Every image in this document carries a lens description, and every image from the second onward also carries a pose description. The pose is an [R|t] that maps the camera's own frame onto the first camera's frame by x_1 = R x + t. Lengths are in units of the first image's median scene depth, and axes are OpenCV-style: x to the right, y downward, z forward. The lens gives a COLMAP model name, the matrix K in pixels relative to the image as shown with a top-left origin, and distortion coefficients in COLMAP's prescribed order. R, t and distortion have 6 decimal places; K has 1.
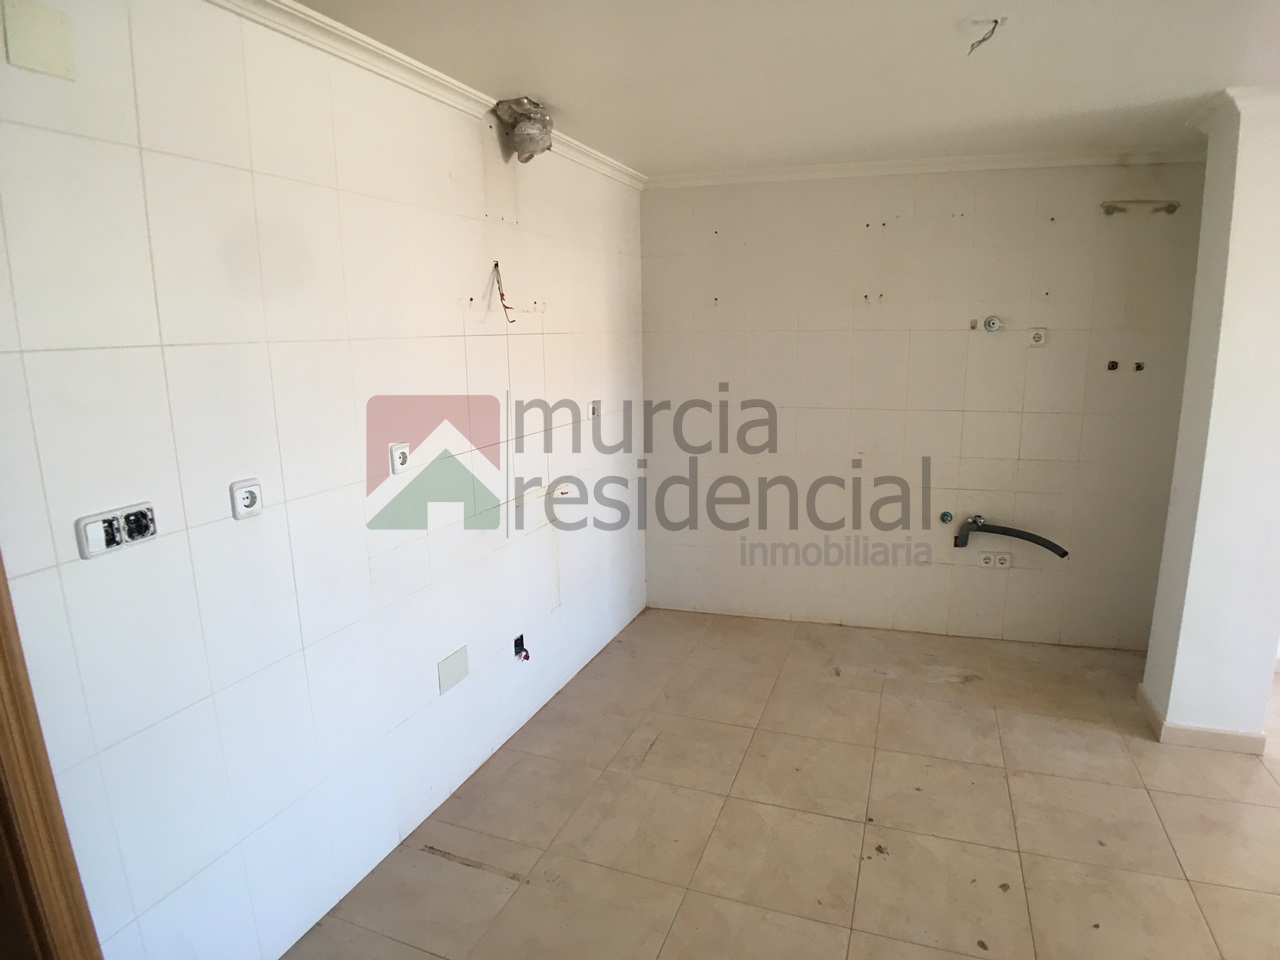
lens RADIAL K [[725.7, 0, 639.1], [0, 725.7, 475.7], [0, 0, 1]] dist [-0.073295, 0.008984]
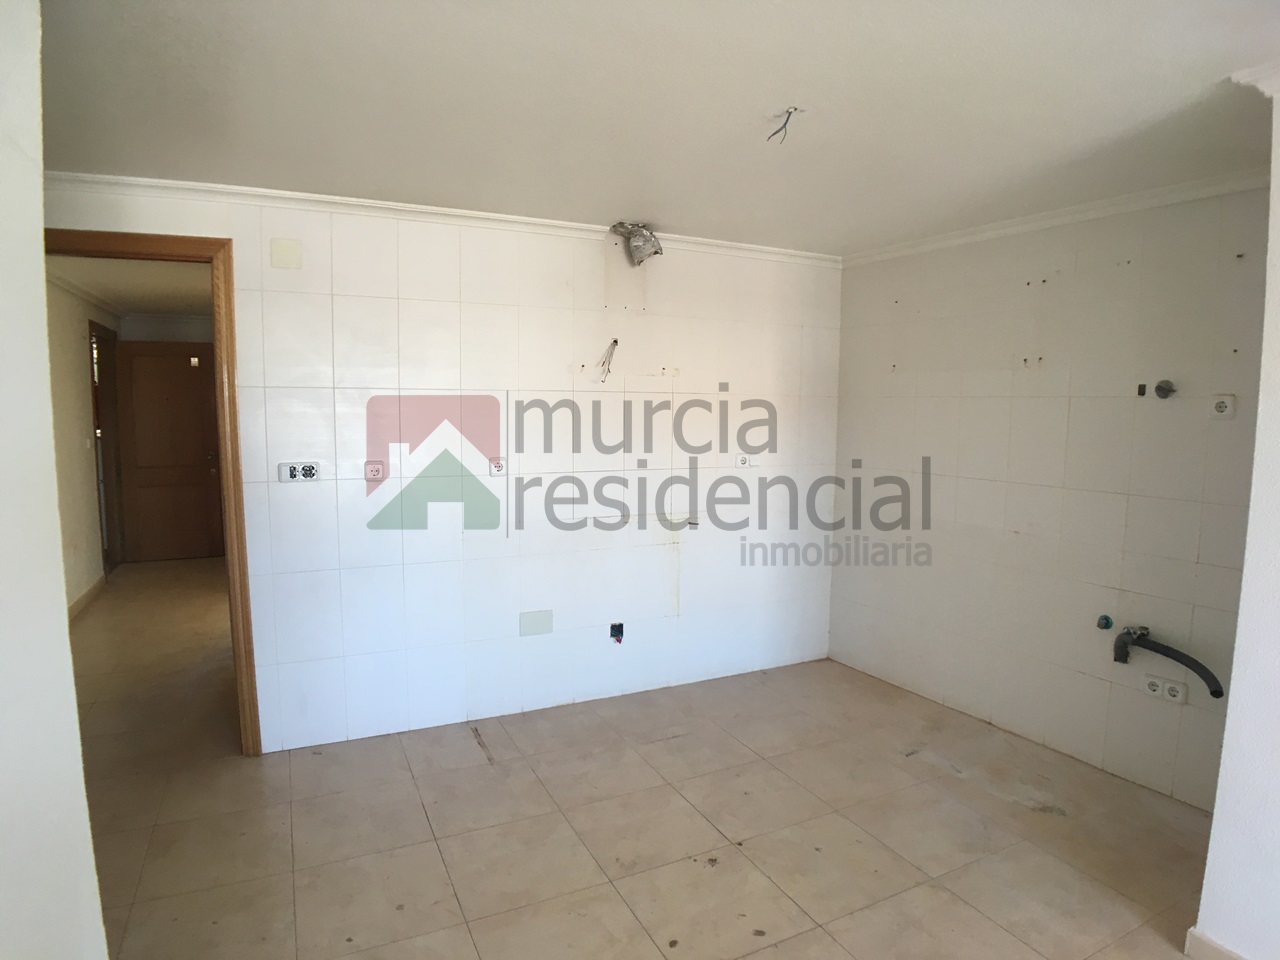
lens RADIAL K [[725.7, 0, 641.6], [0, 725.7, 475.4], [0, 0, 1]] dist [-0.073295, 0.008984]
pose [[0.736190, 0.087492, -0.671096, 0.659396], [-0.152525, 0.987547, -0.038570, 0.004965], [0.659364, 0.130753, 0.740367, 0.035114]]
